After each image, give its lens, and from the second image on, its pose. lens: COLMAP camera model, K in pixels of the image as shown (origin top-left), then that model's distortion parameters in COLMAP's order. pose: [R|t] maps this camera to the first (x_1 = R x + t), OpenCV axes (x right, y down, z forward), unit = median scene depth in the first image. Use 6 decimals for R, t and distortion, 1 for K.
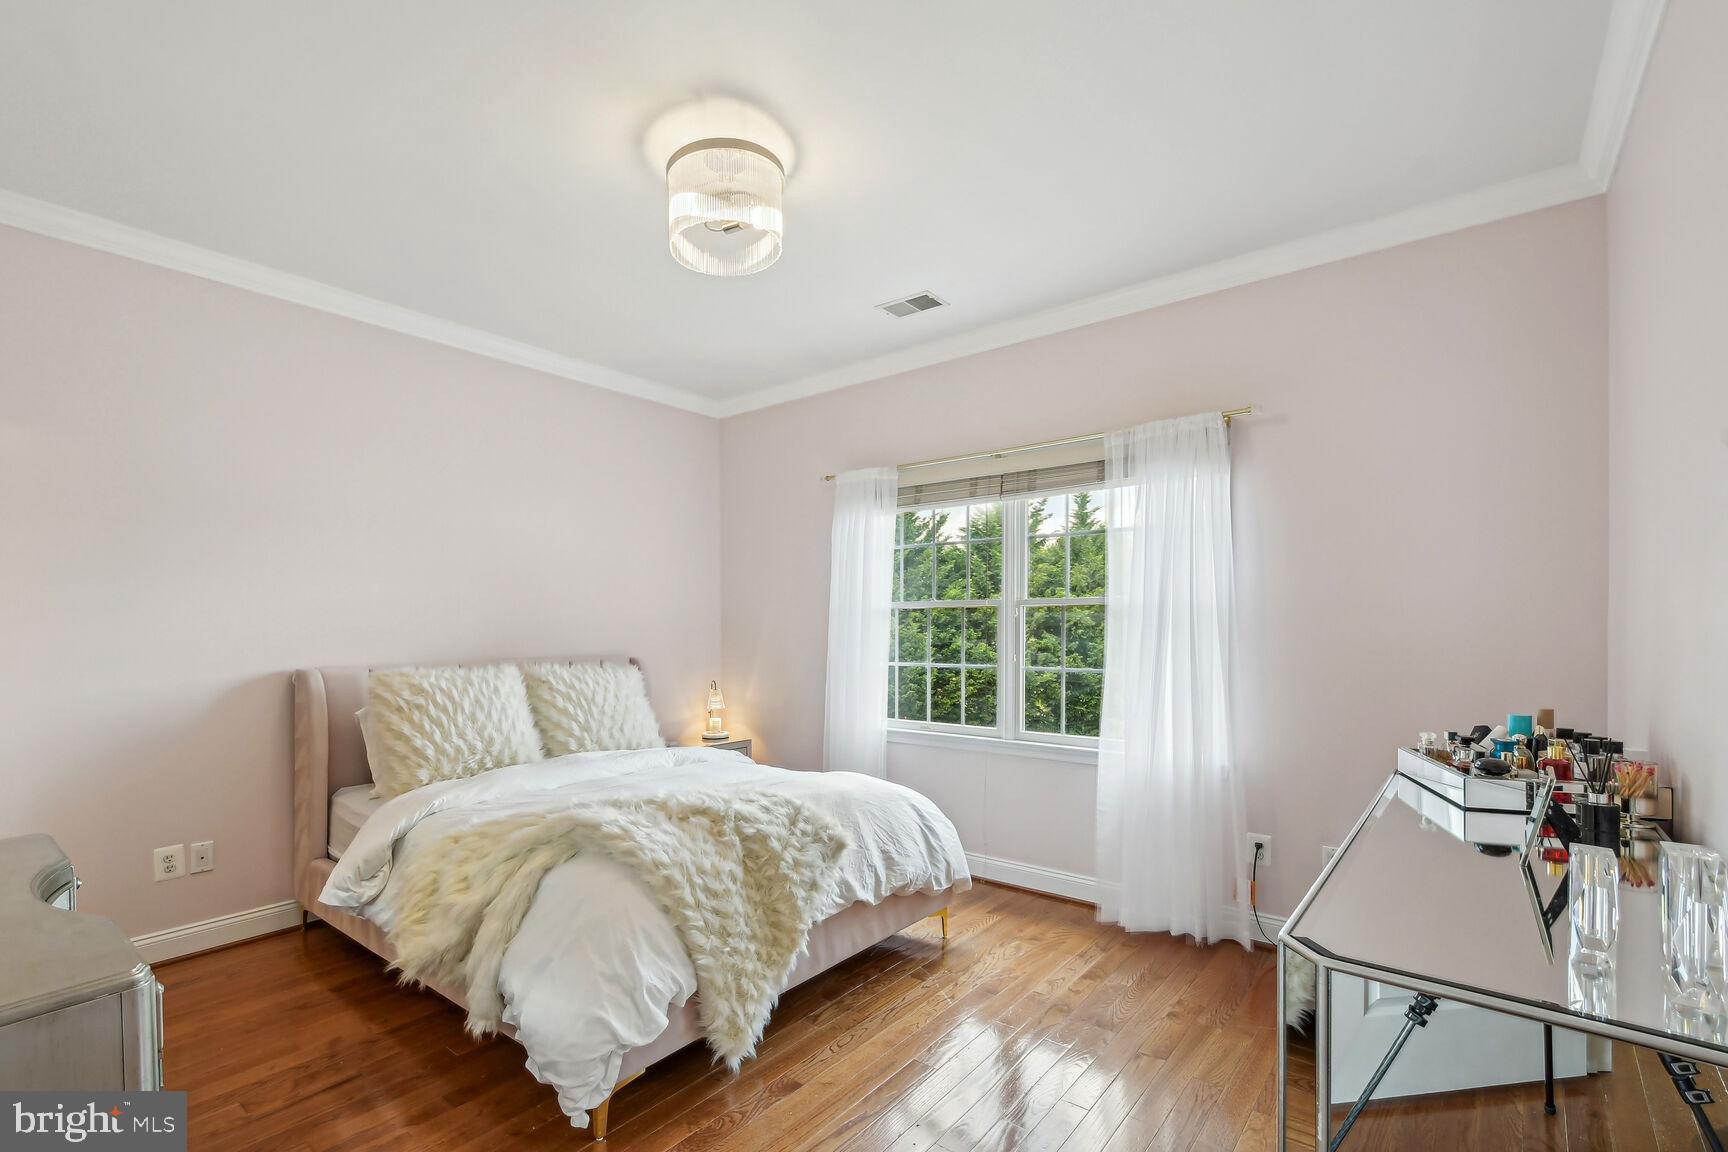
lens RADIAL K [[761.8, 0, 863.8], [0, 761.8, 634.6], [0, 0, 1]] dist [-0.001072, -0.000148]
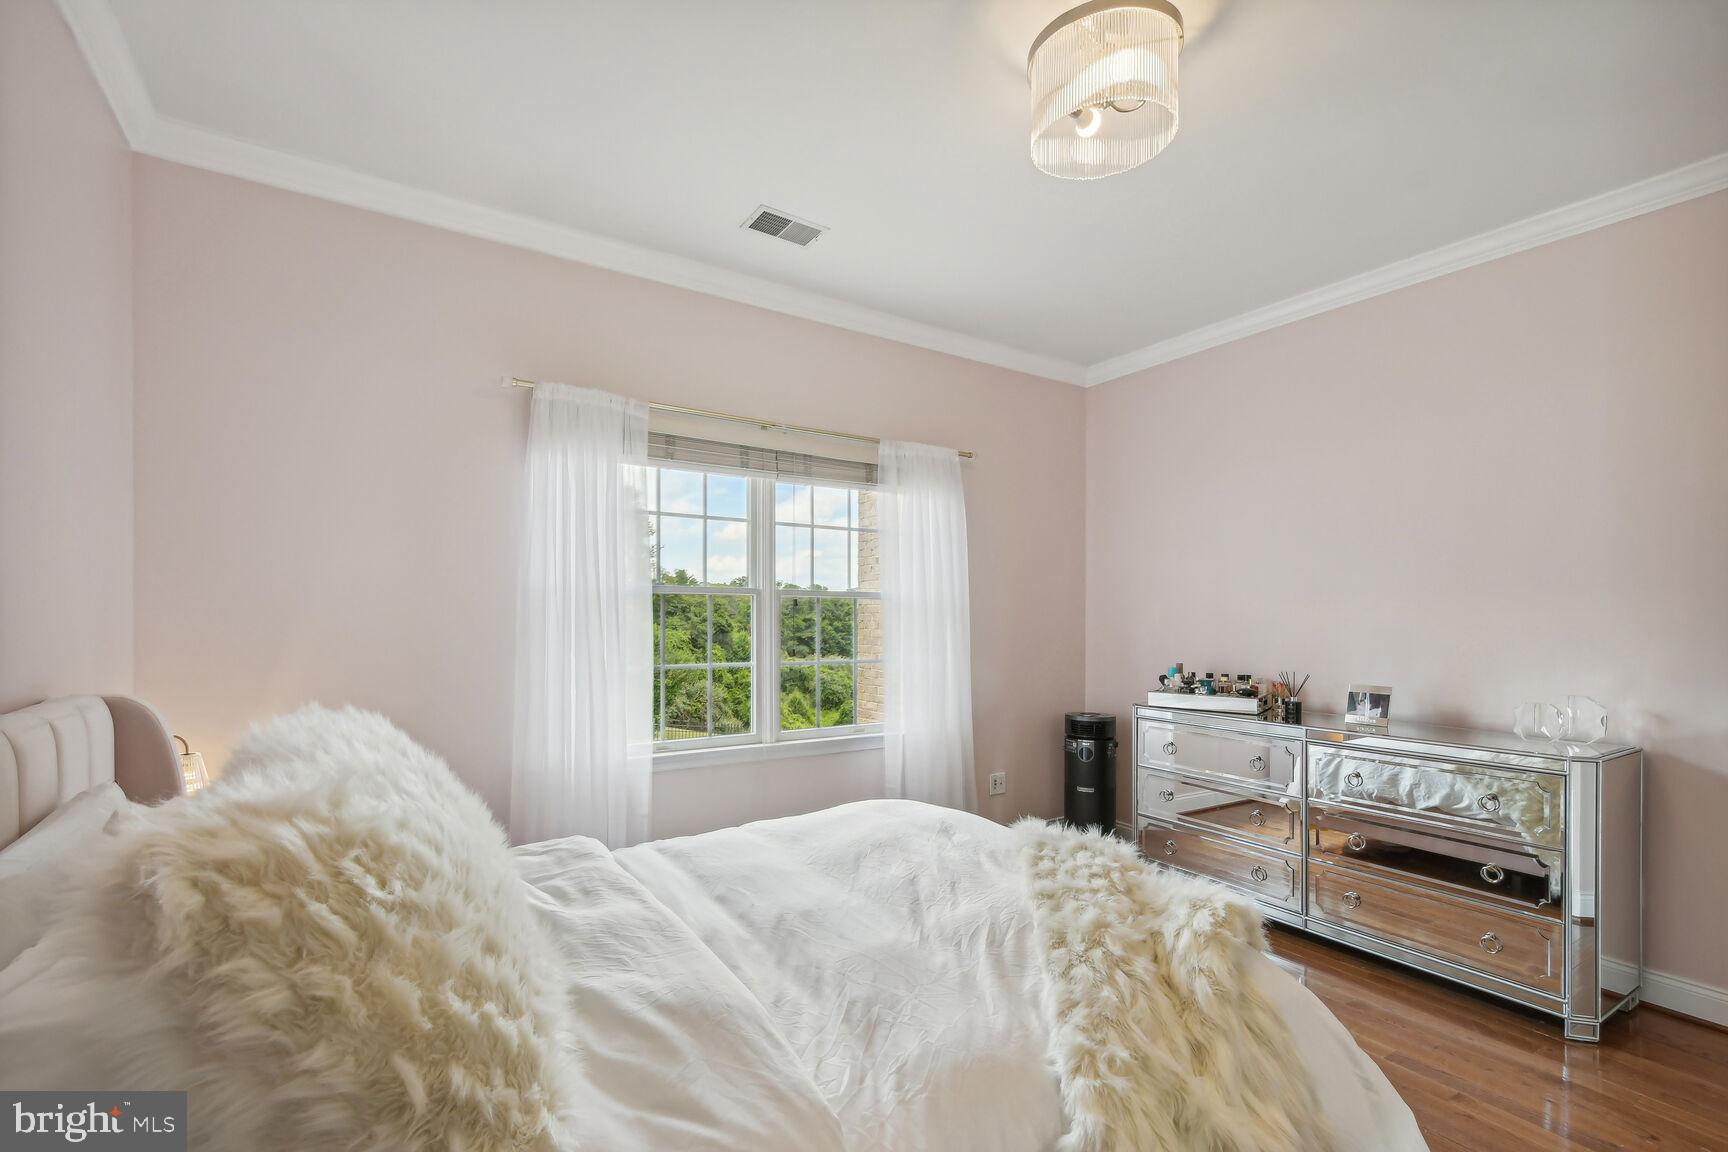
lens RADIAL K [[761.8, 0, 863.8], [0, 761.8, 634.6], [0, 0, 1]] dist [-0.001072, -0.000148]
pose [[0.325687, -0.016238, 0.945338, -0.655089], [0.005475, 0.999868, 0.015288, -0.003269], [-0.945462, 0.000197, 0.325733, 0.608338]]
